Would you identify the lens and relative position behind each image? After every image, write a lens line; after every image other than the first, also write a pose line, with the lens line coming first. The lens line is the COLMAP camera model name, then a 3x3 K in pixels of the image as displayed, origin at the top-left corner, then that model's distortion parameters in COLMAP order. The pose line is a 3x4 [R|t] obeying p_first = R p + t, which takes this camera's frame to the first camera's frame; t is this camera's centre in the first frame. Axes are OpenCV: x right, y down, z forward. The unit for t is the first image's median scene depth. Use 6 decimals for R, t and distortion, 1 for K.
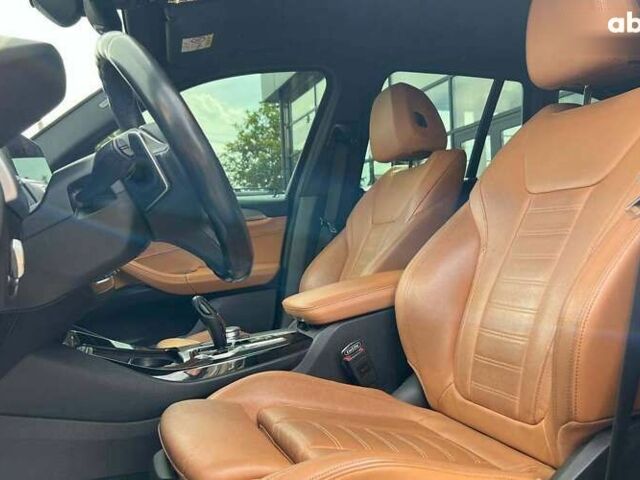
lens RADIAL K [[563.5, 0, 319.4], [0, 563.5, 279.0], [0, 0, 1]] dist [0.098415, -0.169053]
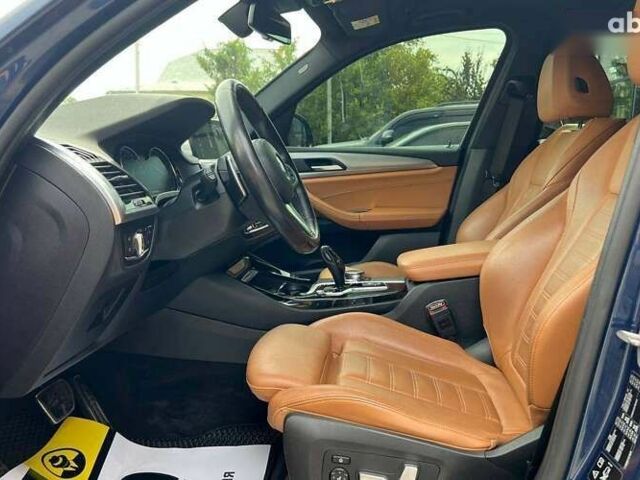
lens RADIAL K [[563.5, 0, 319.4], [0, 563.5, 279.0], [0, 0, 1]] dist [0.098415, -0.169053]
pose [[0.887441, 0.154275, -0.434335, 0.340715], [-0.079048, 0.979301, 0.186333, -0.132206], [0.454092, -0.131027, 0.881268, -0.156048]]
